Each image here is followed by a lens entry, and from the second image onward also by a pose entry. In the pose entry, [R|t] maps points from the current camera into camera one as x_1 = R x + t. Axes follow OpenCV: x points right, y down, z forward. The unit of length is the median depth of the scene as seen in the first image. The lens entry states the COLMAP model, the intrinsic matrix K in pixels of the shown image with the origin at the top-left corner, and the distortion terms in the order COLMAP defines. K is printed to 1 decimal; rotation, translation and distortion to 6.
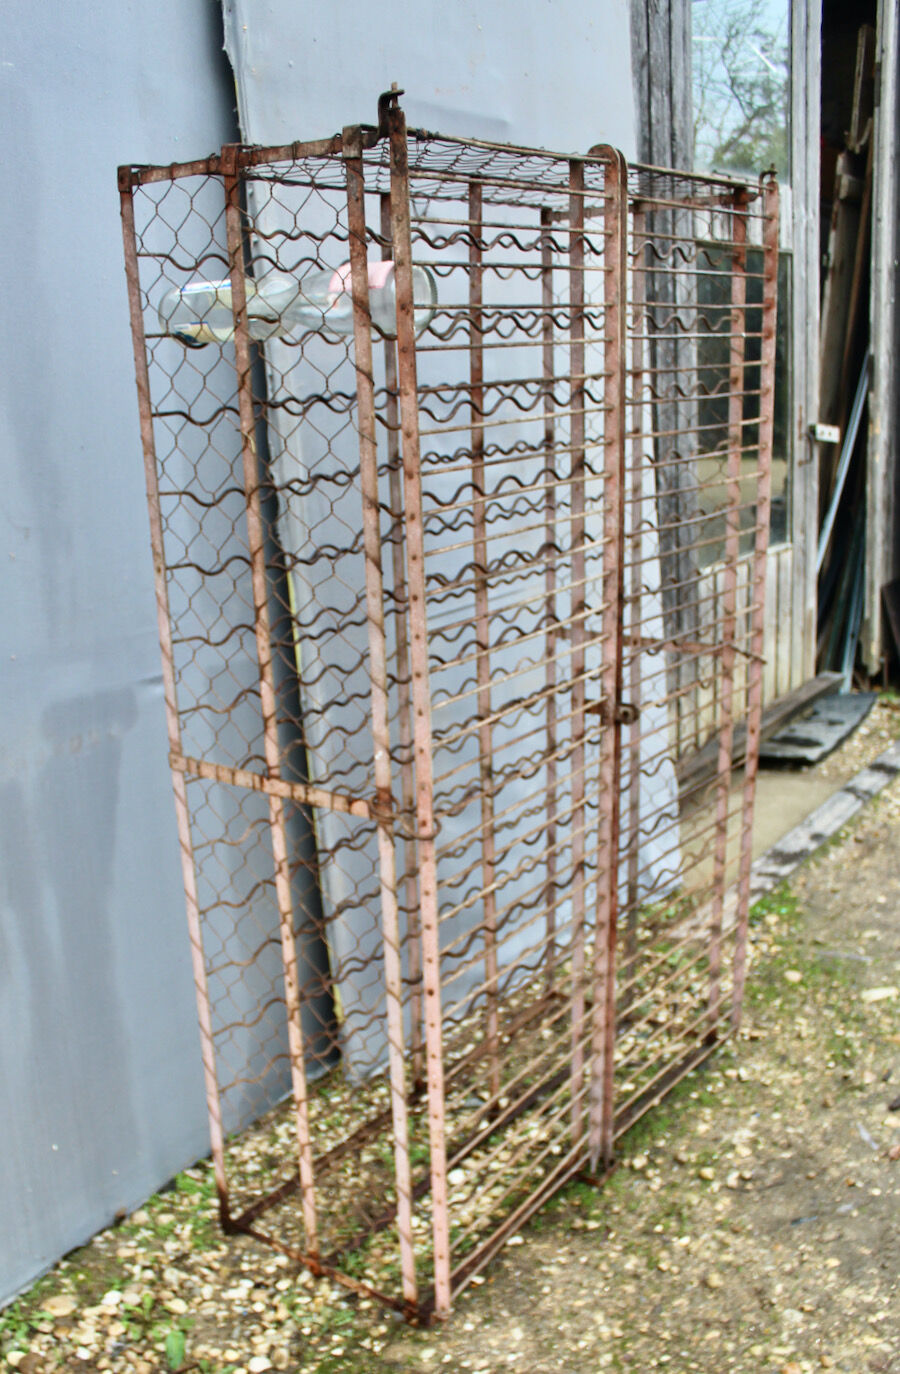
lens RADIAL K [[1356.4, 0, 389.3], [0, 1356.4, 783.3], [0, 0, 1]] dist [-0.123753, 0.045792]
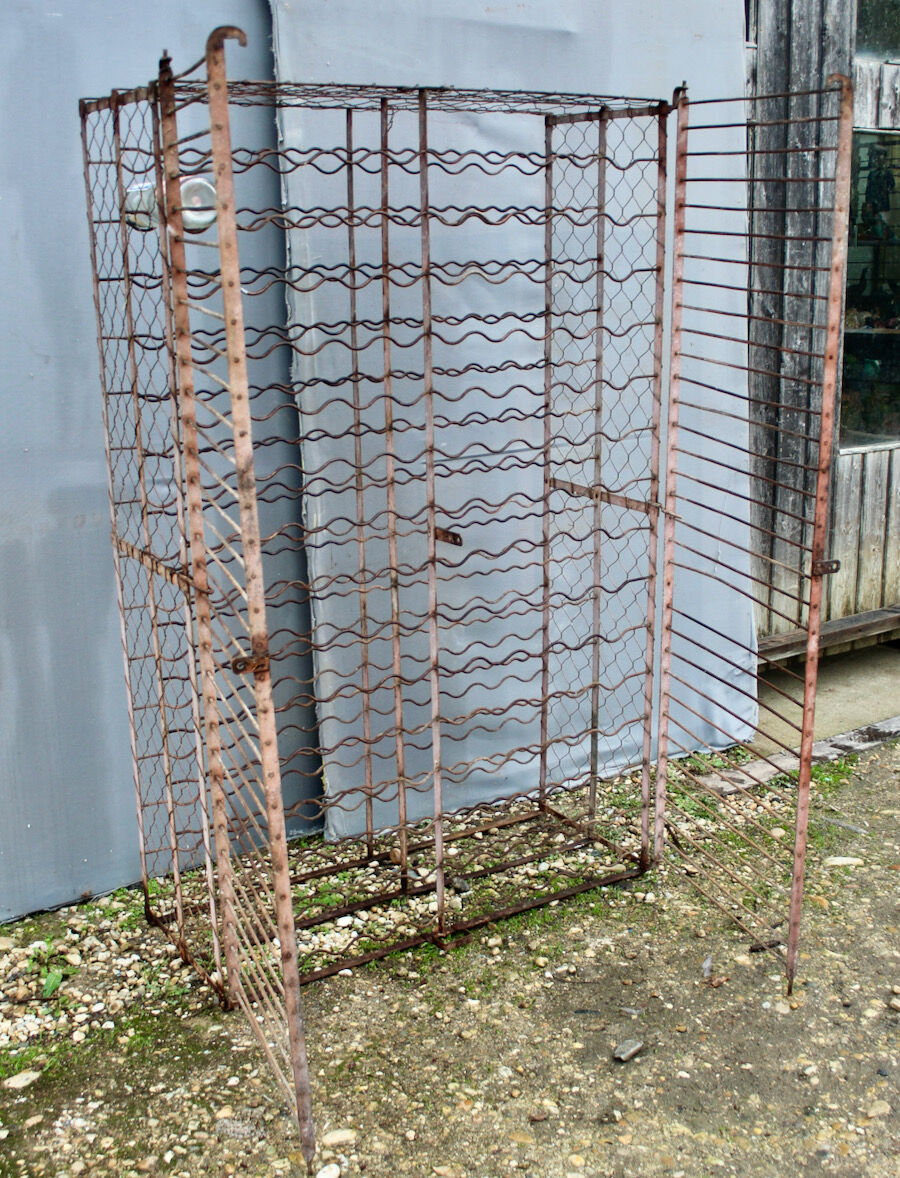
lens RADIAL K [[1409.2, 0, 450.0], [0, 1409.2, 589.0], [0, 0, 1]] dist [-0.093833, 0.045524]
pose [[0.941168, 0.122279, -0.315041, 0.569193], [-0.133942, 0.990867, -0.015553, 0.009436], [0.310262, 0.056835, 0.948951, -0.191191]]
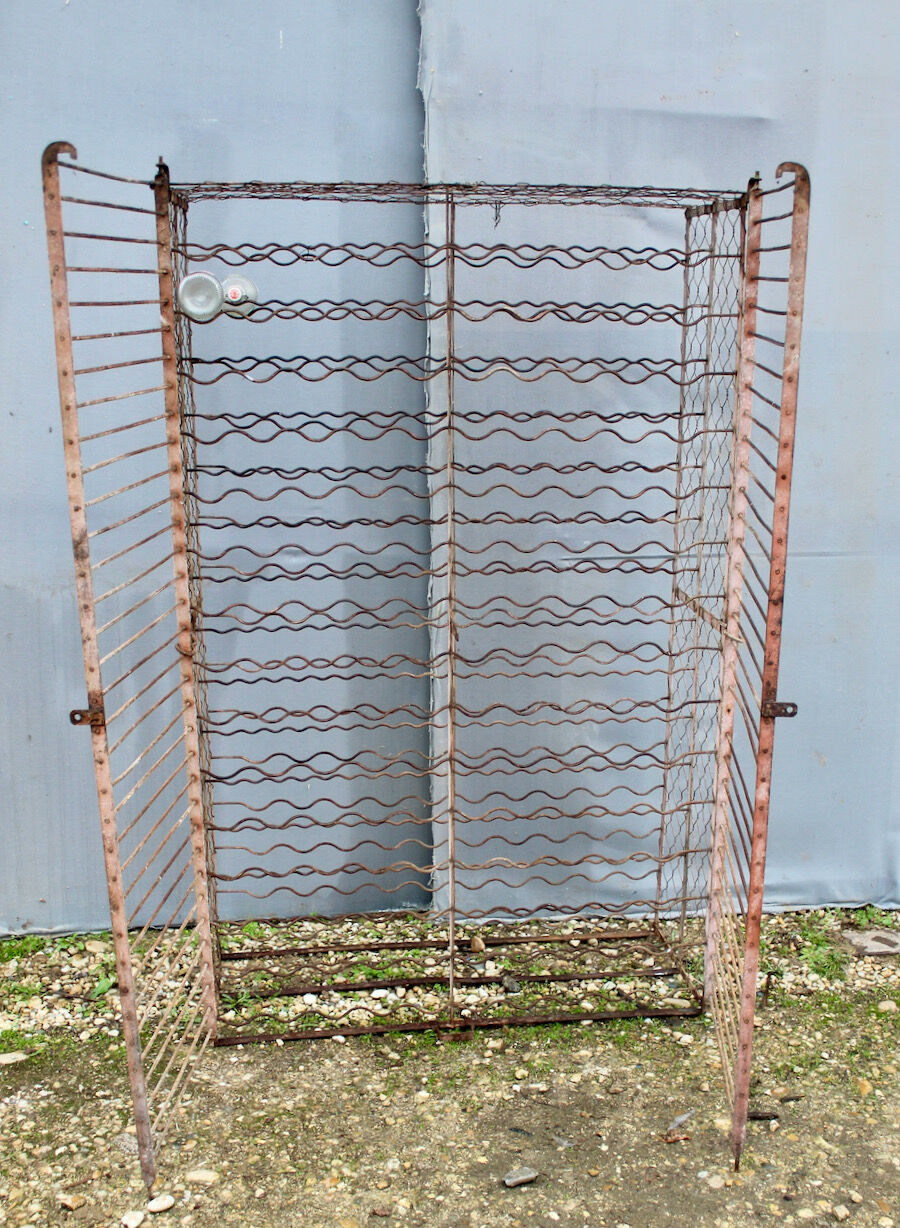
lens RADIAL K [[1420.7, 0, 449.2], [0, 1420.7, 674.0], [0, 0, 1]] dist [-0.098150, 0.051117]
pose [[0.707848, 0.230342, -0.667753, 1.023864], [-0.251359, 0.965598, 0.066632, -0.103208], [0.660129, 0.120681, 0.741395, 0.060216]]
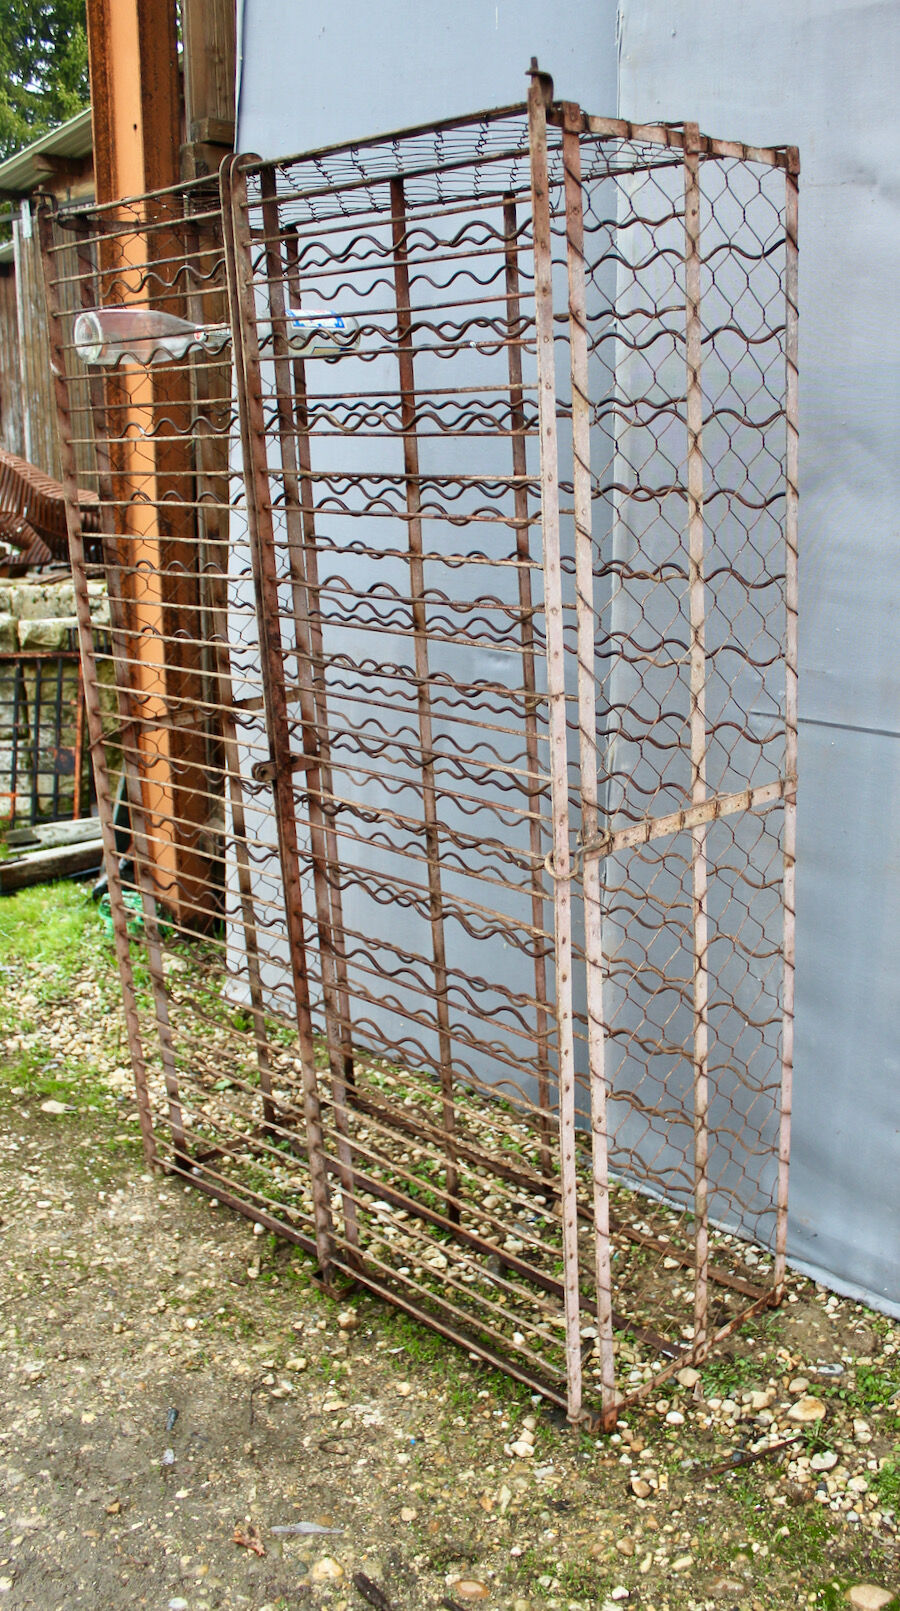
lens RADIAL K [[1433.3, 0, 561.3], [0, 1433.3, 805.1], [0, 0, 1]] dist [-0.174259, 0.179307]
pose [[-0.081507, 0.313731, -0.946007, 1.065905], [-0.289153, 0.900899, 0.323684, -0.397971], [0.953807, 0.299924, 0.017287, 1.177845]]
